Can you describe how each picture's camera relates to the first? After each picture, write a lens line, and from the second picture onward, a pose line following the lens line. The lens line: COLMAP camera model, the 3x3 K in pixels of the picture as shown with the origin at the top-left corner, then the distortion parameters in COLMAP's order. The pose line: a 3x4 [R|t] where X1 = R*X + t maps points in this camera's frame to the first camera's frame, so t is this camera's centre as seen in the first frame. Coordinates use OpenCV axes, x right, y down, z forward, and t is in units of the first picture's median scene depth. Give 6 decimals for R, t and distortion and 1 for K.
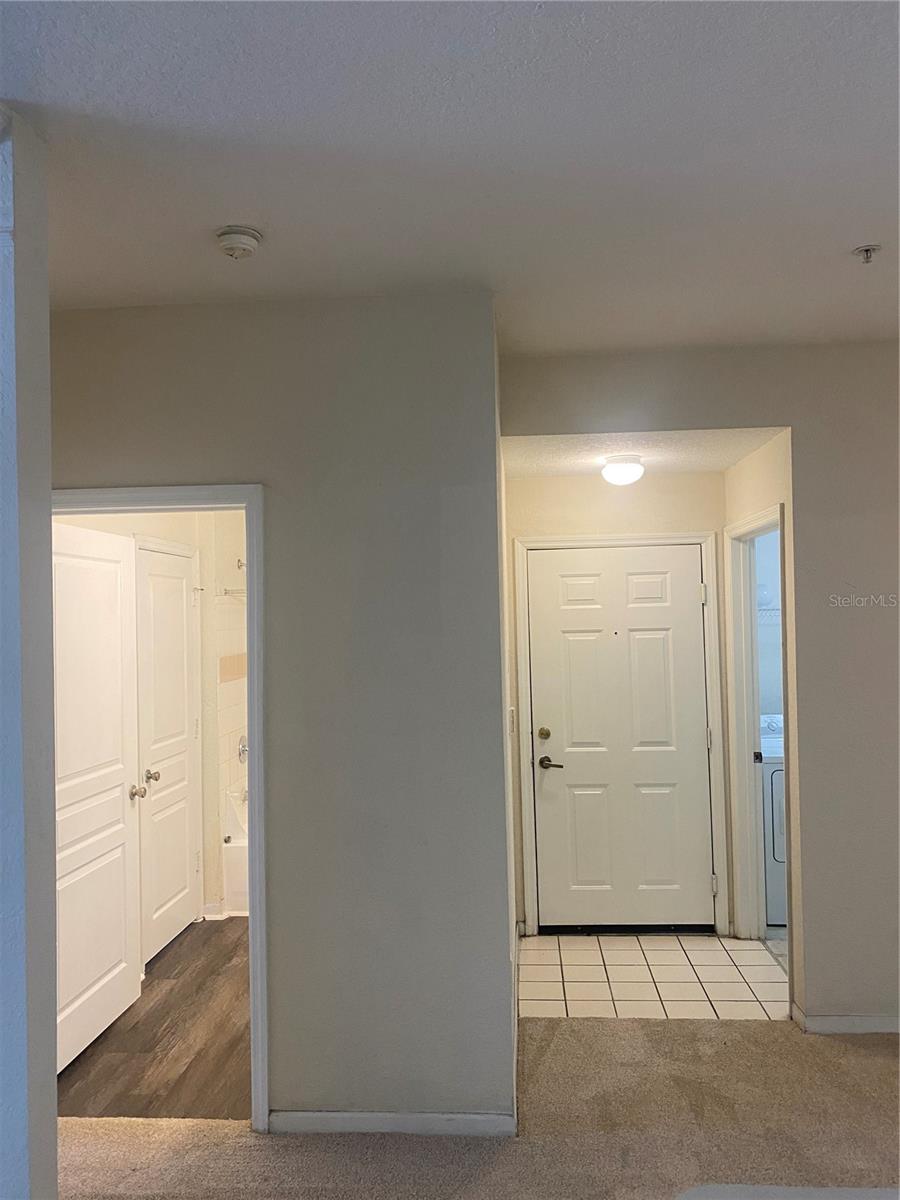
lens RADIAL K [[915.9, 0, 451.0], [0, 915.9, 601.6], [0, 0, 1]] dist [0.048354, -0.039016]
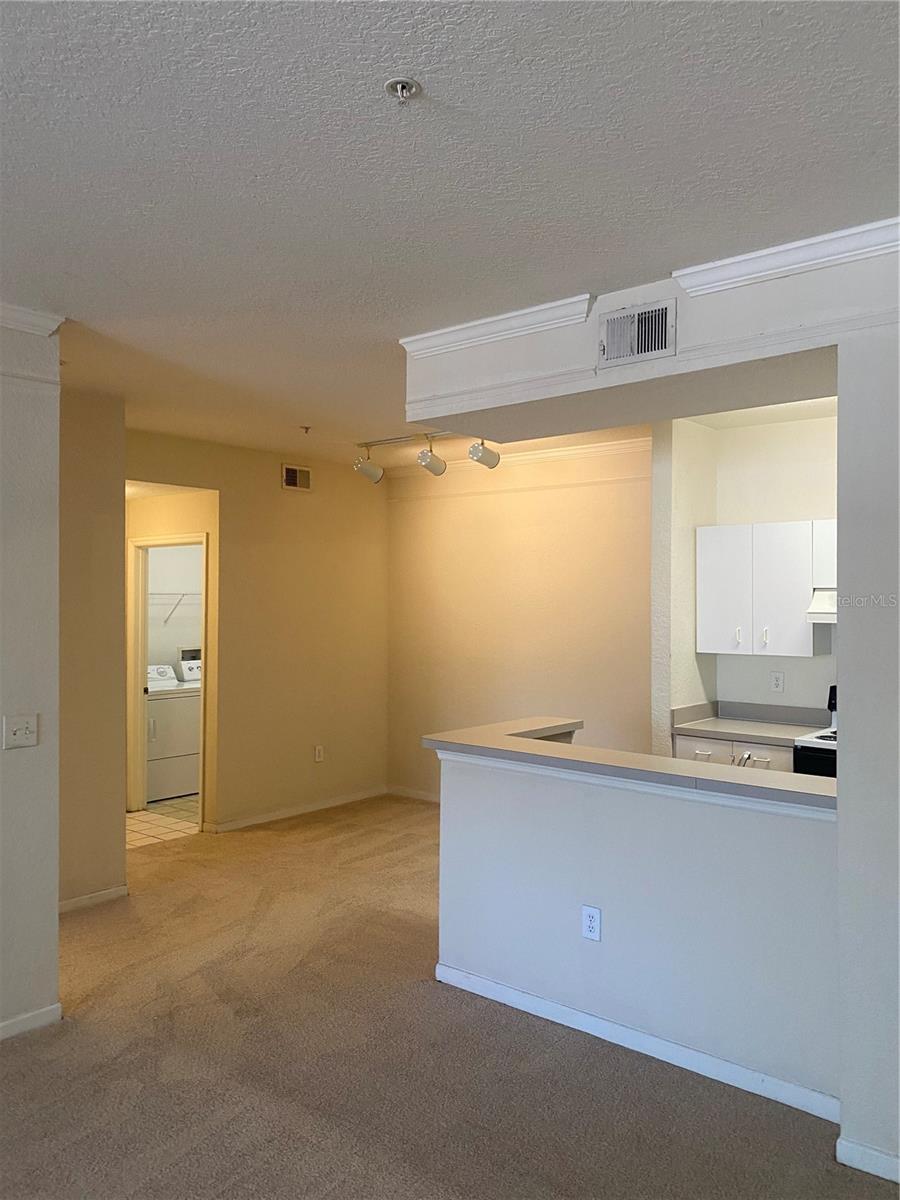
lens RADIAL K [[913.8, 0, 455.0], [0, 913.8, 581.0], [0, 0, 1]] dist [0.054077, -0.092764]
pose [[0.593685, 0.037895, 0.803805, -0.603541], [-0.033103, 0.999195, -0.022658, 0.005856], [-0.804016, -0.013157, 0.594462, -0.313154]]
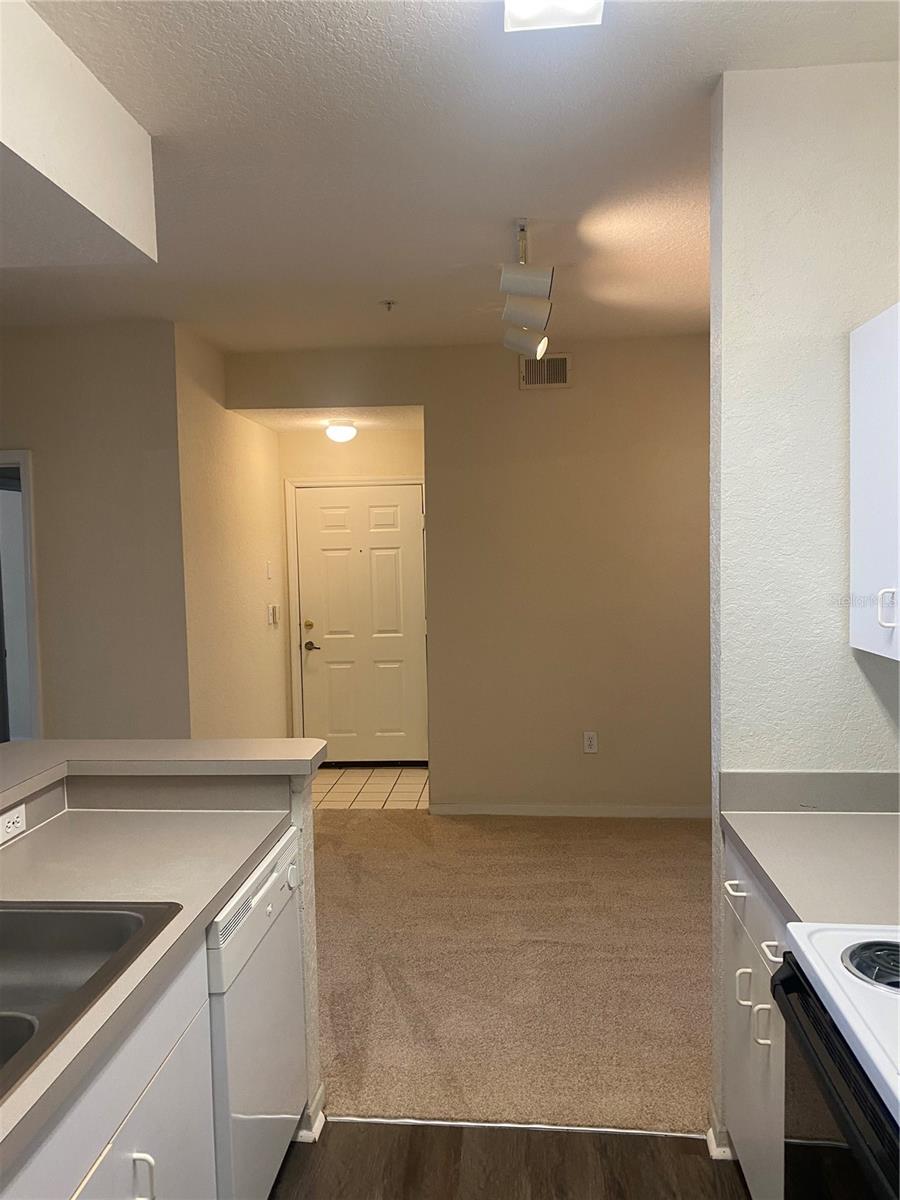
lens RADIAL K [[915.9, 0, 451.0], [0, 915.9, 601.6], [0, 0, 1]] dist [0.048354, -0.039016]
pose [[0.999702, -0.000798, -0.024401, 0.346921], [0.002762, 0.996744, 0.080581, 0.000566], [0.024257, -0.080624, 0.996449, -0.349136]]
